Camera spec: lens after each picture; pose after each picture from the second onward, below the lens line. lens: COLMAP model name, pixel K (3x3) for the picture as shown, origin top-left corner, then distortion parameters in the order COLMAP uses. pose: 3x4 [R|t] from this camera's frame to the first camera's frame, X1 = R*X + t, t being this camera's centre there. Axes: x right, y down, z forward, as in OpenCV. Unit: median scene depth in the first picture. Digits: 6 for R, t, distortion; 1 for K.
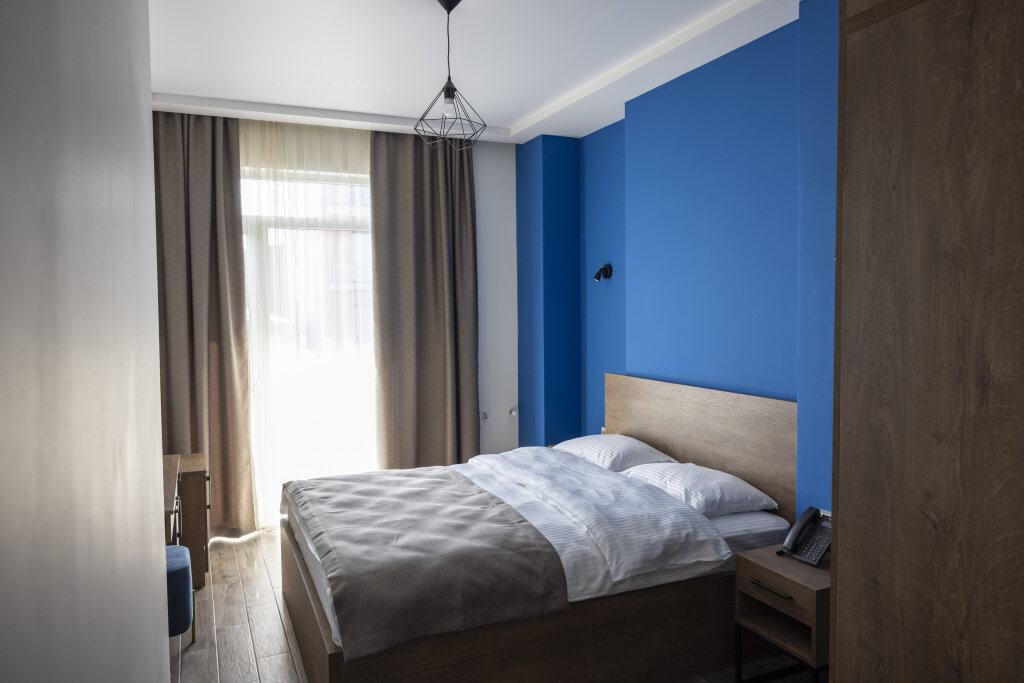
lens RADIAL K [[740.0, 0, 514.7], [0, 740.0, 341.4], [0, 0, 1]] dist [-0.001368, -0.000531]
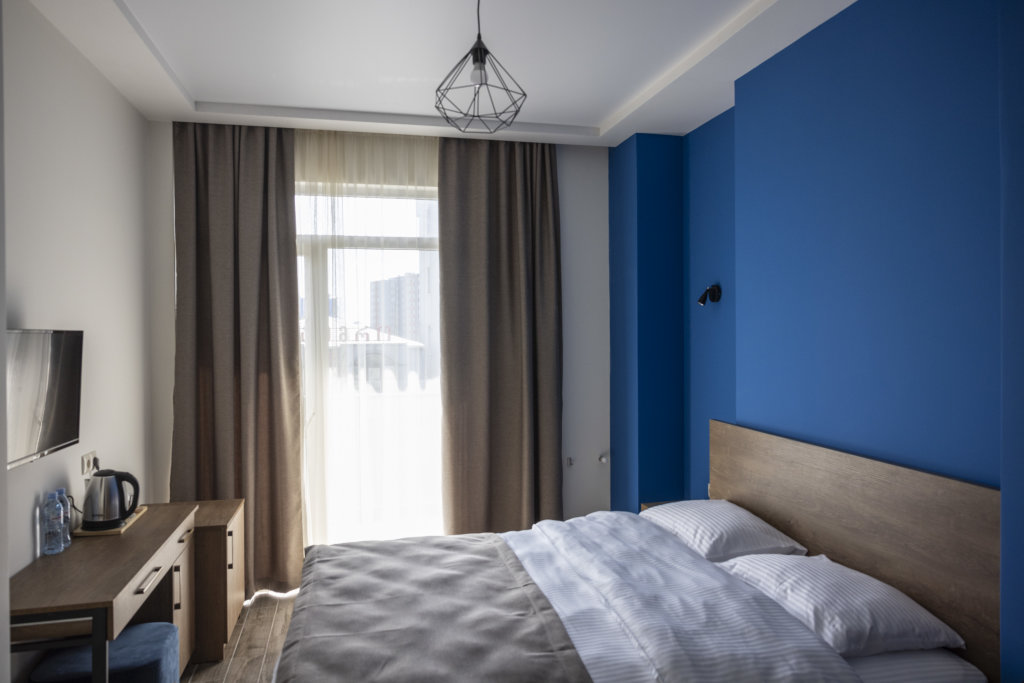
lens RADIAL K [[703.7, 0, 507.4], [0, 703.7, 339.5], [0, 0, 1]] dist [0.001967, -0.000123]
pose [[0.981609, 0.005267, -0.190830, 0.052869], [-0.011818, 0.999379, -0.033206, -0.016497], [0.190537, 0.034850, 0.981061, 0.212769]]
